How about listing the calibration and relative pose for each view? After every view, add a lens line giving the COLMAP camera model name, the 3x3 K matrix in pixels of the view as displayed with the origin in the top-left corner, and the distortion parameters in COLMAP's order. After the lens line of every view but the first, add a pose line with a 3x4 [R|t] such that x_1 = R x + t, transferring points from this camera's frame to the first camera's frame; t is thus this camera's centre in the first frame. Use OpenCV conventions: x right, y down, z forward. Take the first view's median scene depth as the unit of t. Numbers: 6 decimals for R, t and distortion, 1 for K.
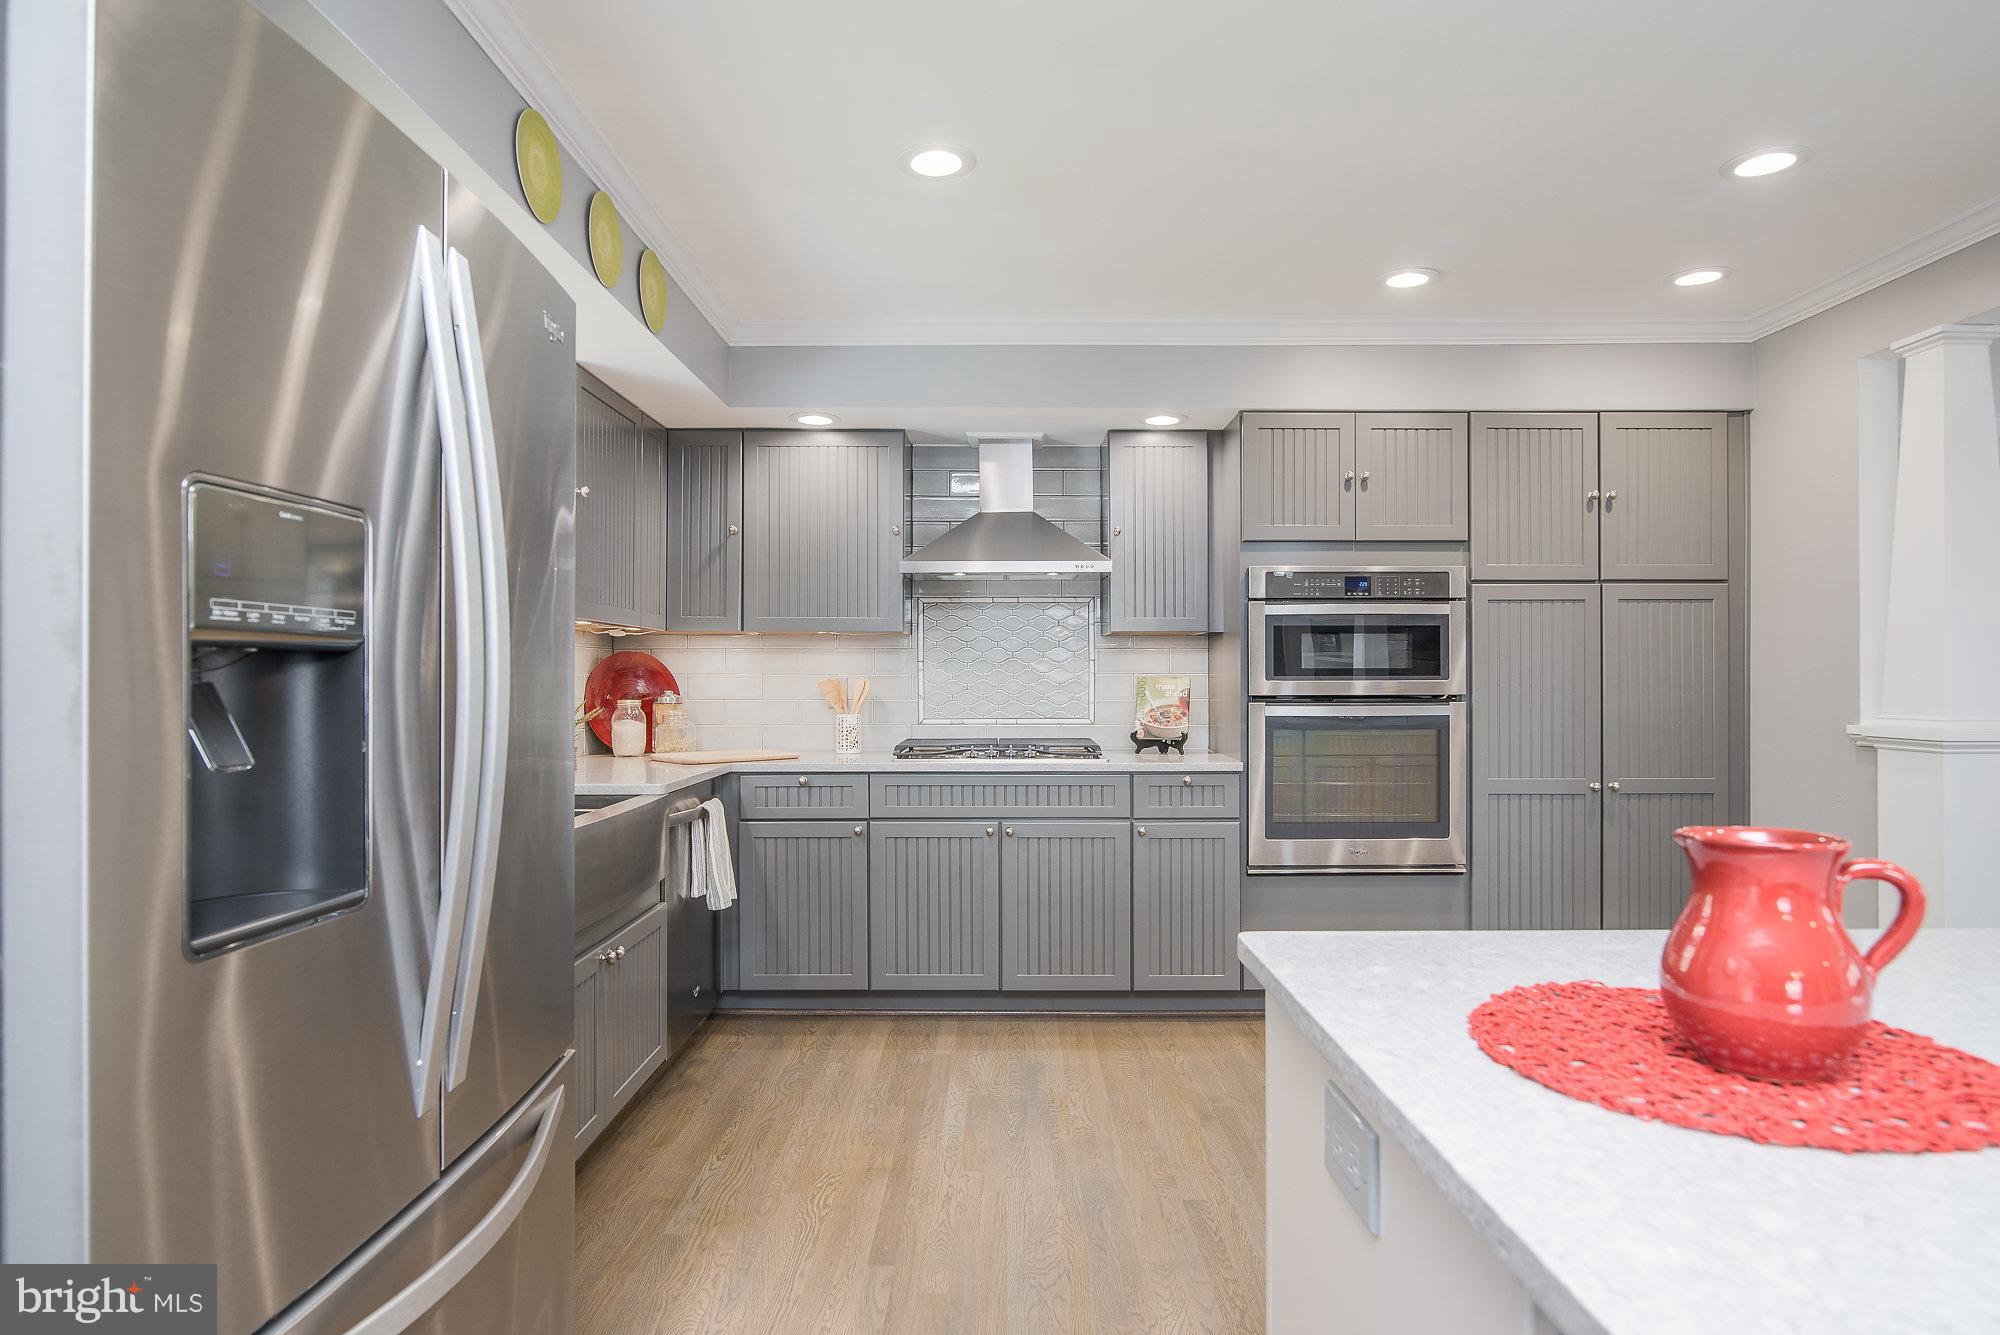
lens RADIAL K [[1108.8, 0, 1005.4], [0, 1108.8, 676.3], [0, 0, 1]] dist [-0.005453, -0.000774]
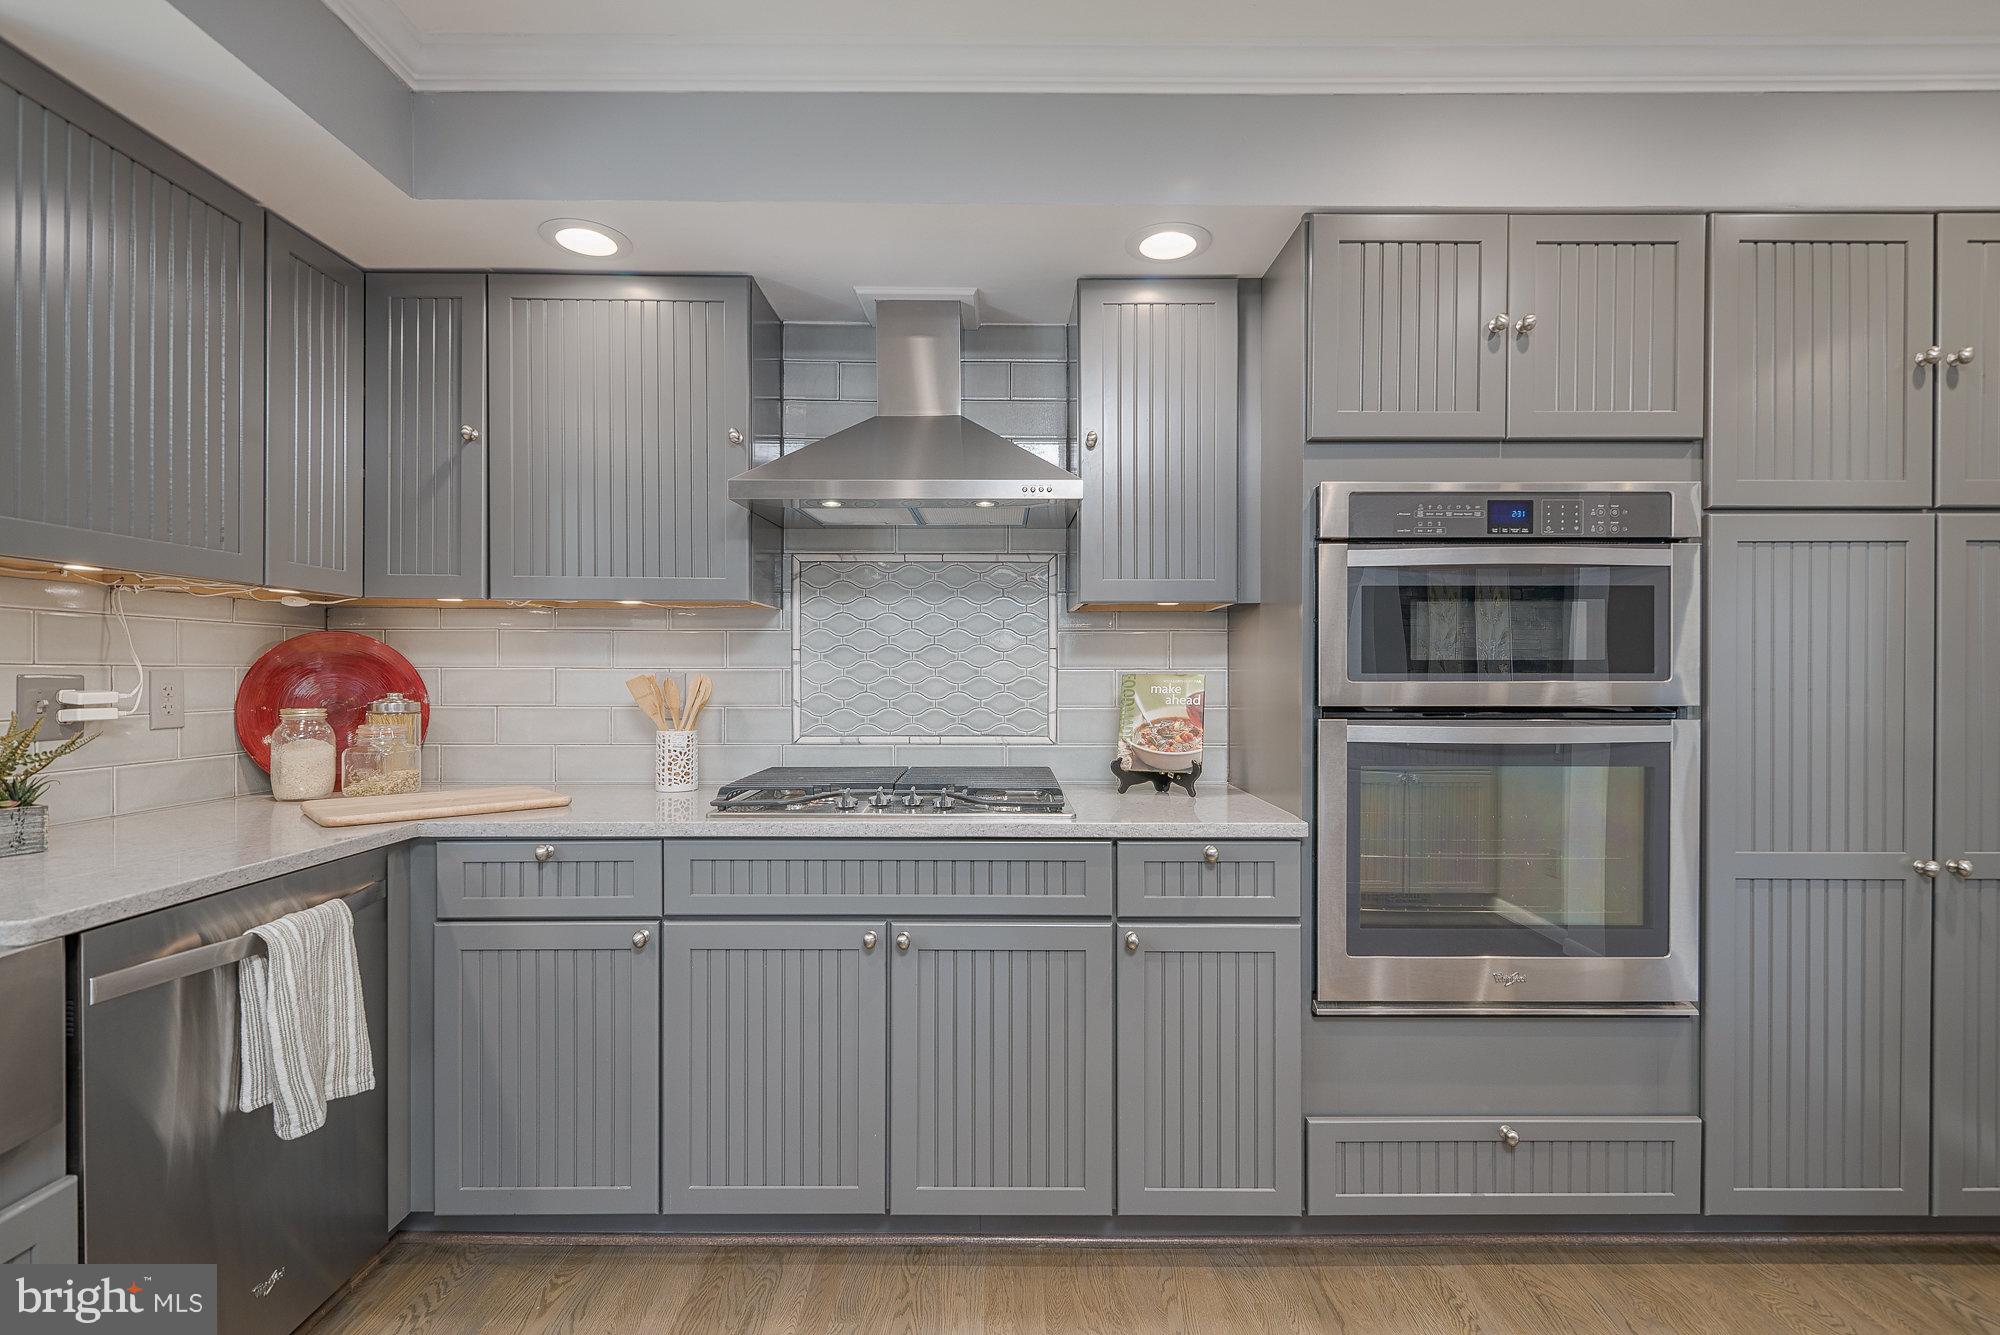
lens RADIAL K [[926.0, 0, 990.2], [0, 926.0, 678.0], [0, 0, 1]] dist [-0.004717, -0.000779]
pose [[0.999973, 0.002944, -0.006671, 0.051247], [-0.002910, 0.999982, 0.005240, 0.000371], [0.006686, -0.005220, 0.999964, 0.514559]]
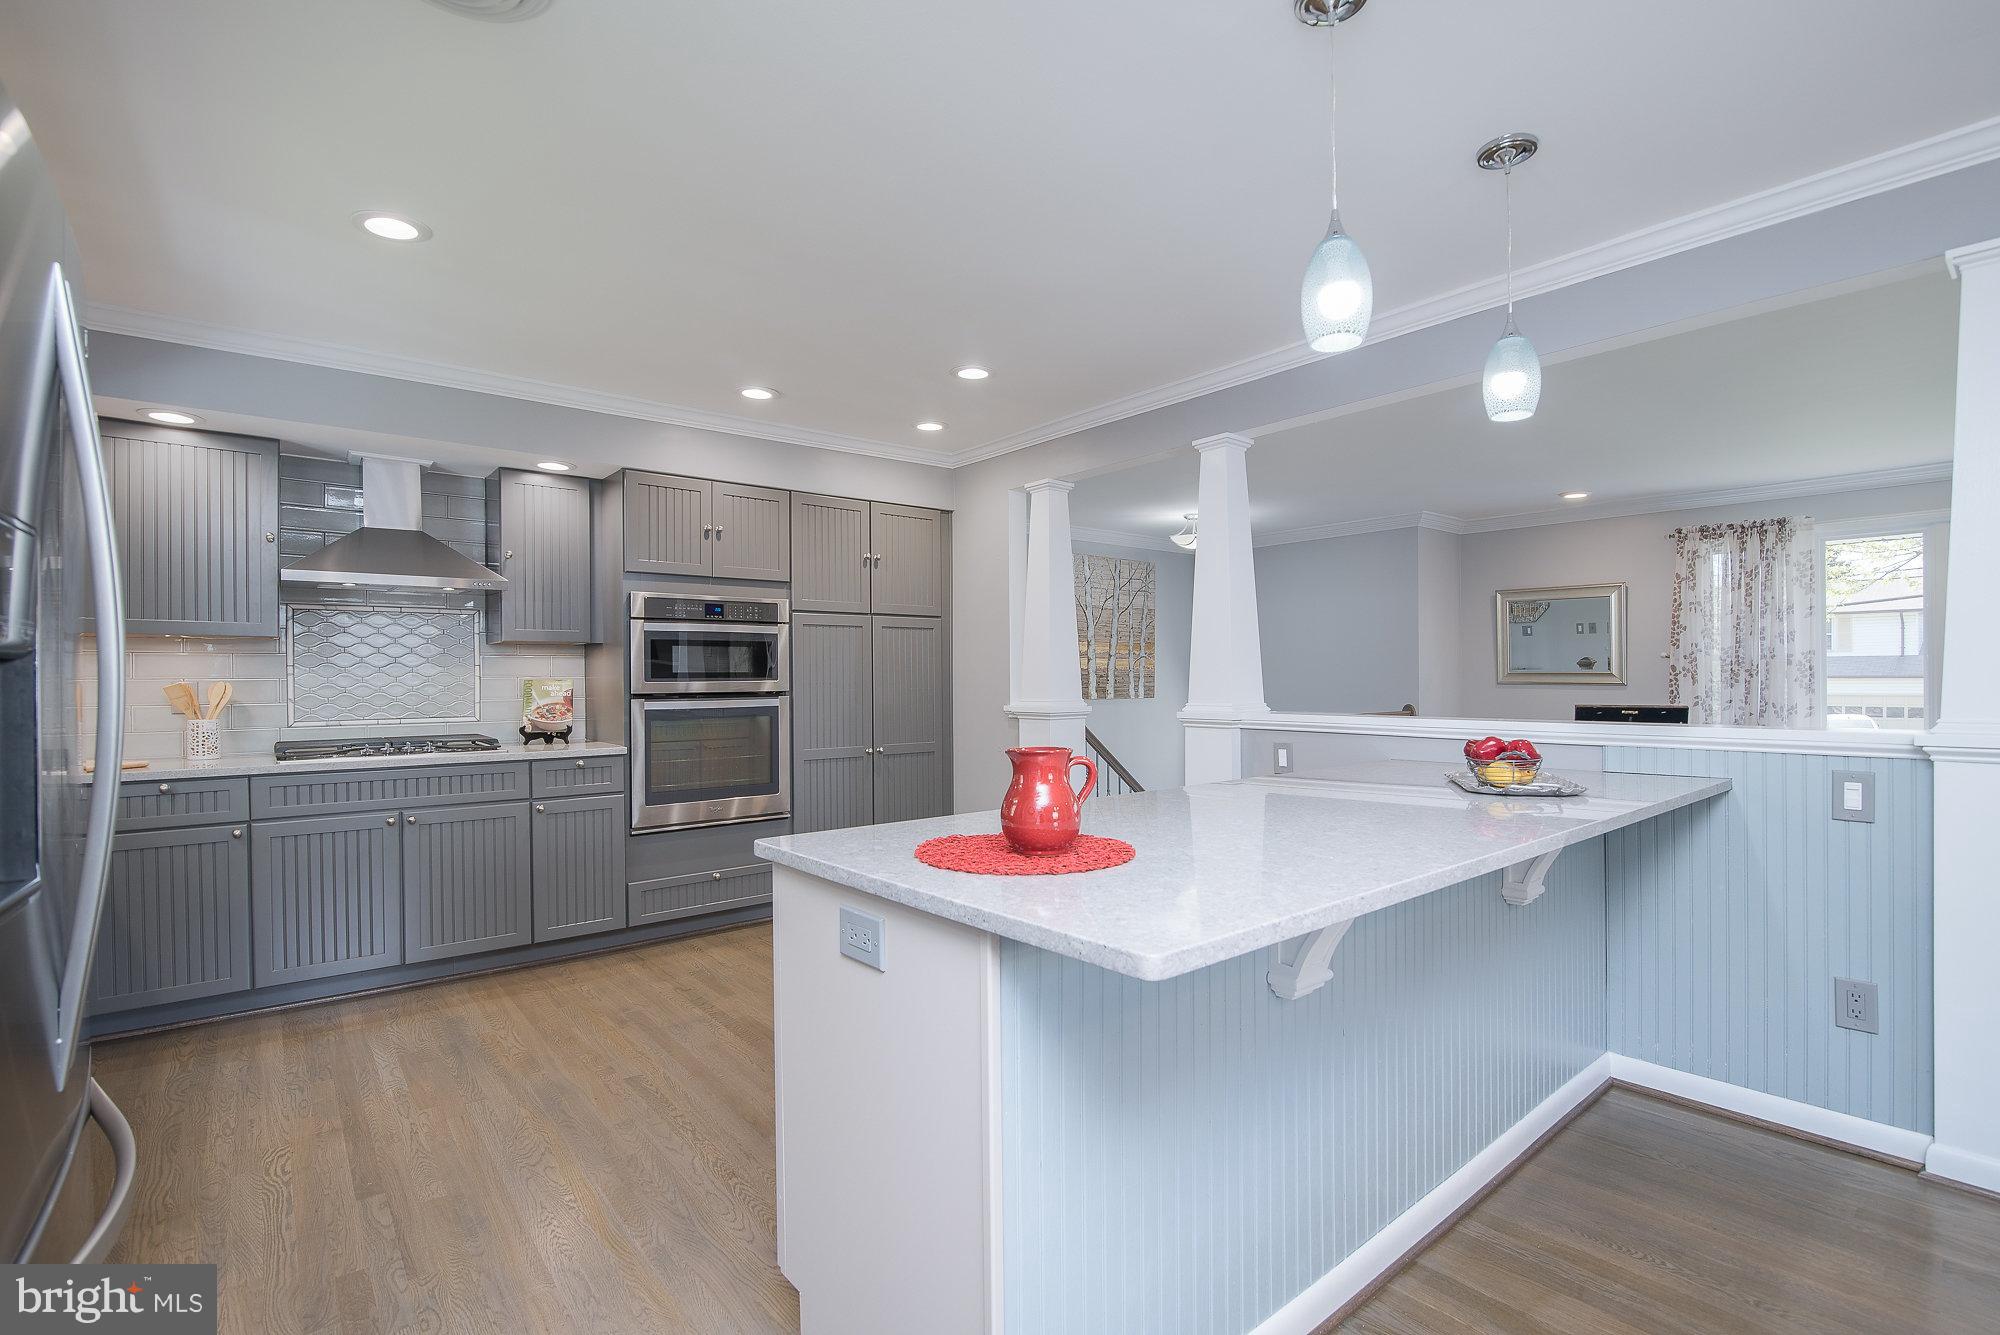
lens RADIAL K [[926.0, 0, 990.2], [0, 926.0, 678.0], [0, 0, 1]] dist [-0.004717, -0.000779]
pose [[0.782945, -0.004626, 0.622074, -0.116390], [0.004873, 0.999987, 0.001303, -0.000207], [-0.622072, 0.002011, 0.782958, -0.082275]]
